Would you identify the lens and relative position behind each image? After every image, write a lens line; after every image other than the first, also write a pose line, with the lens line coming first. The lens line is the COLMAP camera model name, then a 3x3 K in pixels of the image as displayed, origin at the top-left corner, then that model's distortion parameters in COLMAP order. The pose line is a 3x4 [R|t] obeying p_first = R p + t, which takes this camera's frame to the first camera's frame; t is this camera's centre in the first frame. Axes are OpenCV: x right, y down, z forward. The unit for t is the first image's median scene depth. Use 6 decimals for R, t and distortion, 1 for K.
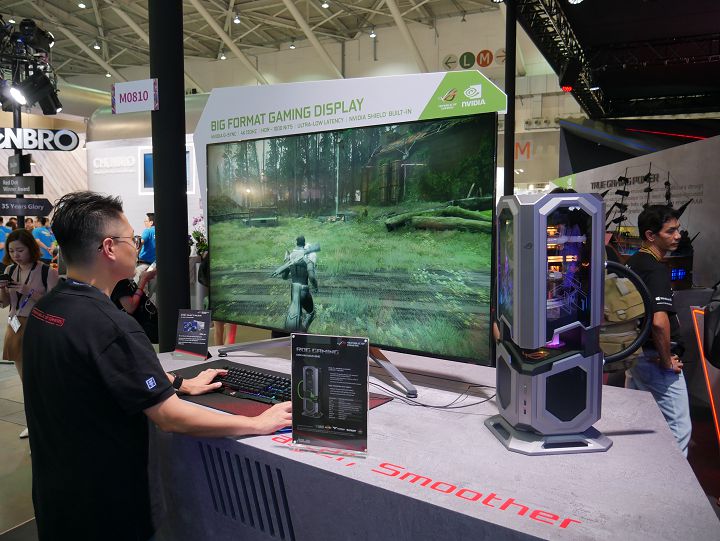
lens RADIAL K [[595.1, 0, 360.0], [0, 595.1, 270.5], [0, 0, 1]] dist [-0.028332, 0.003965]
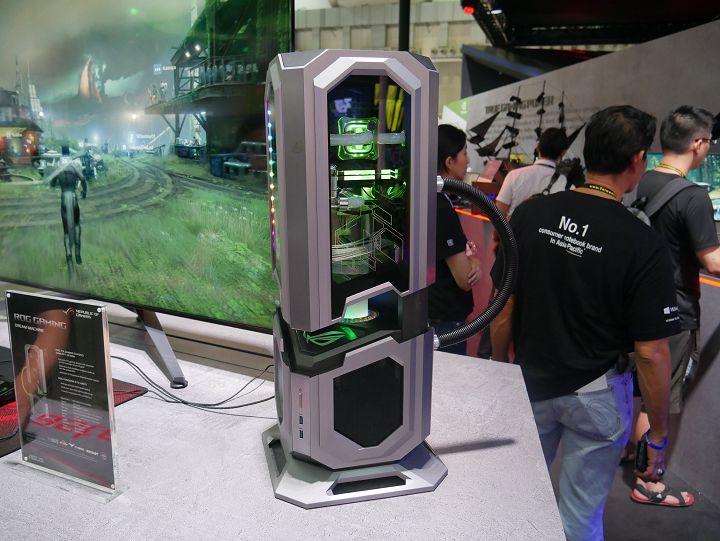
lens RADIAL K [[595.1, 0, 360.0], [0, 595.1, 270.5], [0, 0, 1]] dist [-0.028332, 0.003965]
pose [[0.988298, -0.013788, 0.151910, 0.193557], [-0.003563, 0.993548, 0.113359, 0.006789], [-0.152493, -0.112574, 0.981872, 0.333982]]
